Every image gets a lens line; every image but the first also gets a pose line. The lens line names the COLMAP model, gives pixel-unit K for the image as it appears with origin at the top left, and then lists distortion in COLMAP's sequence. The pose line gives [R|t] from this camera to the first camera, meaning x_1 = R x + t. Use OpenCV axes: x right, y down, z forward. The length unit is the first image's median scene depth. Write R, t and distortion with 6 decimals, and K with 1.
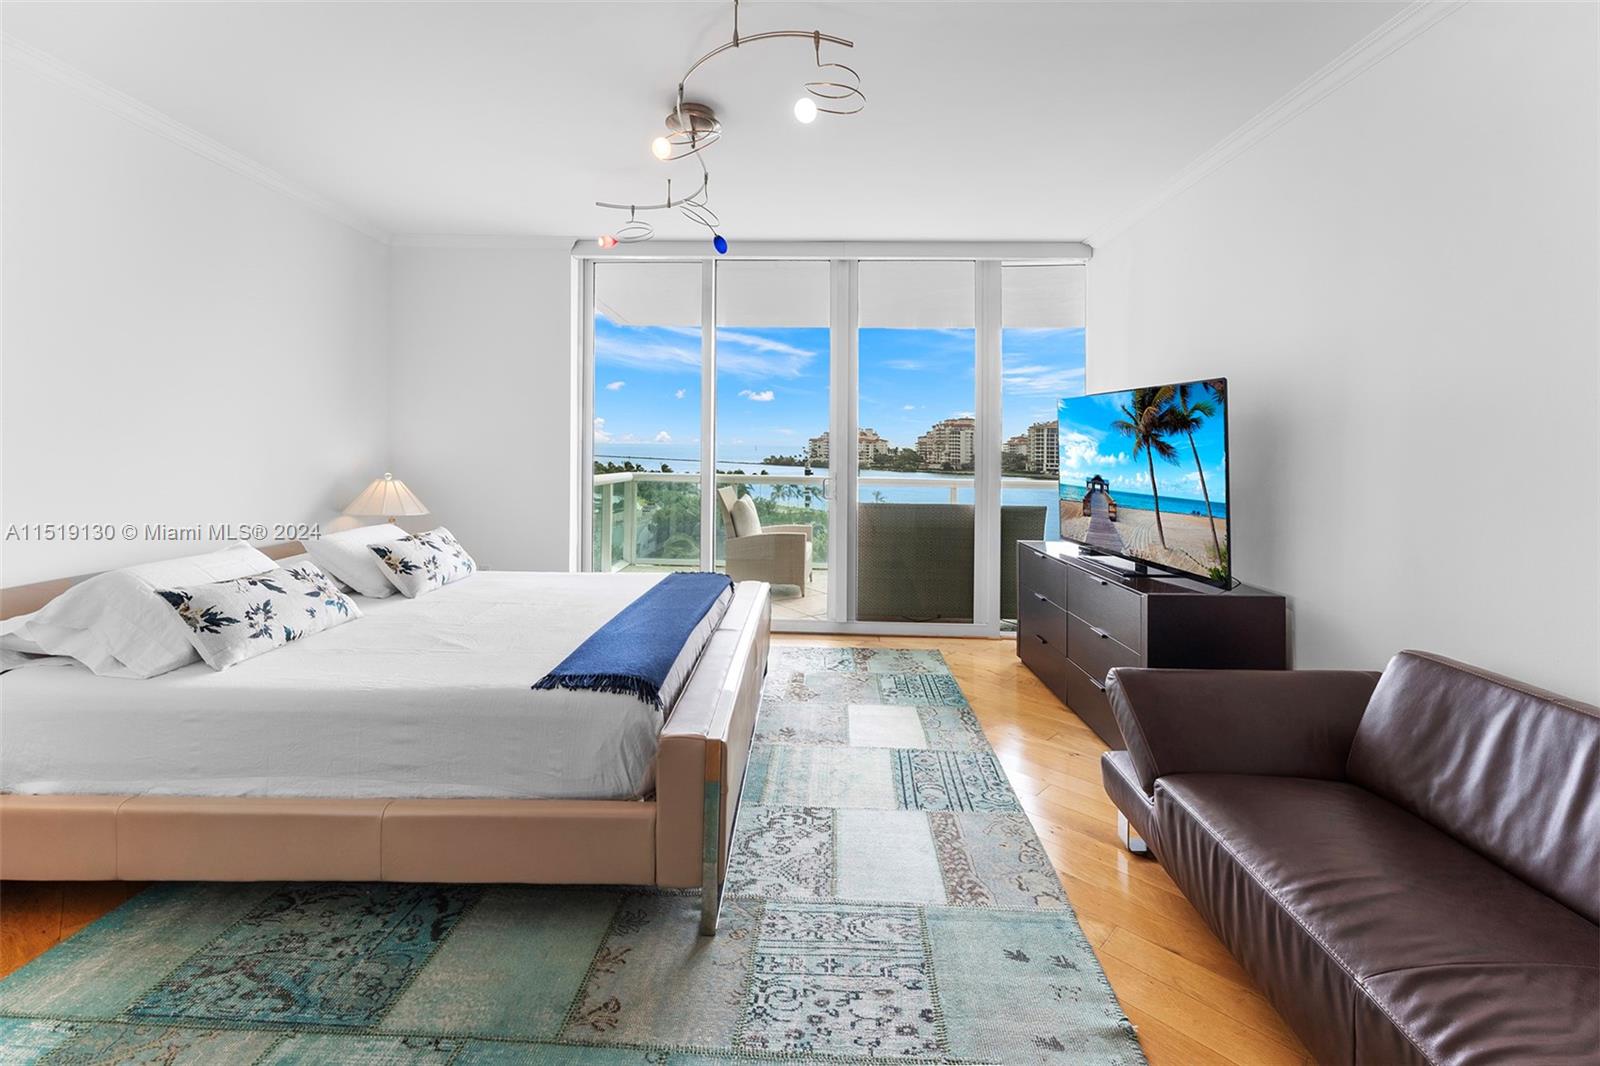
lens RADIAL K [[669.0, 0, 813.5], [0, 669.0, 437.0], [0, 0, 1]] dist [0.001660, -0.000010]
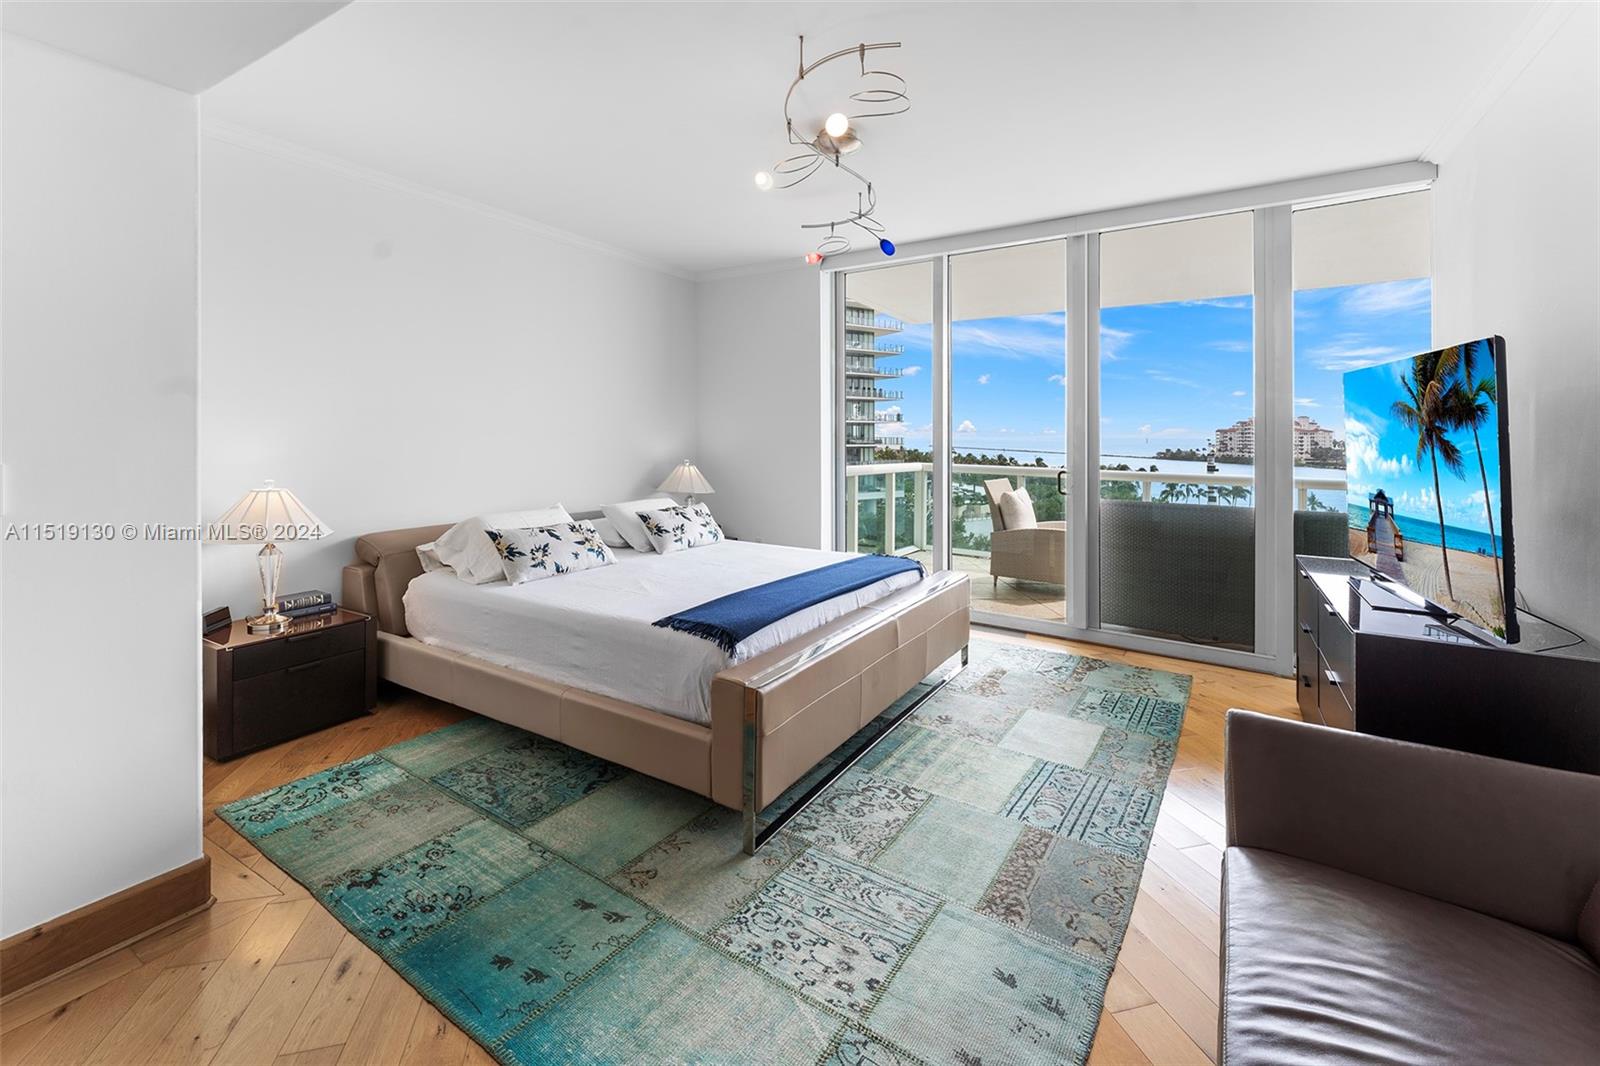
lens RADIAL K [[669.0, 0, 820.8], [0, 669.0, 432.9], [0, 0, 1]] dist [0.001660, -0.000010]
pose [[0.857228, -0.007119, -0.514888, 0.447193], [0.009531, 0.999952, 0.002042, 0.004243], [0.514849, -0.006658, 0.857255, 0.051782]]
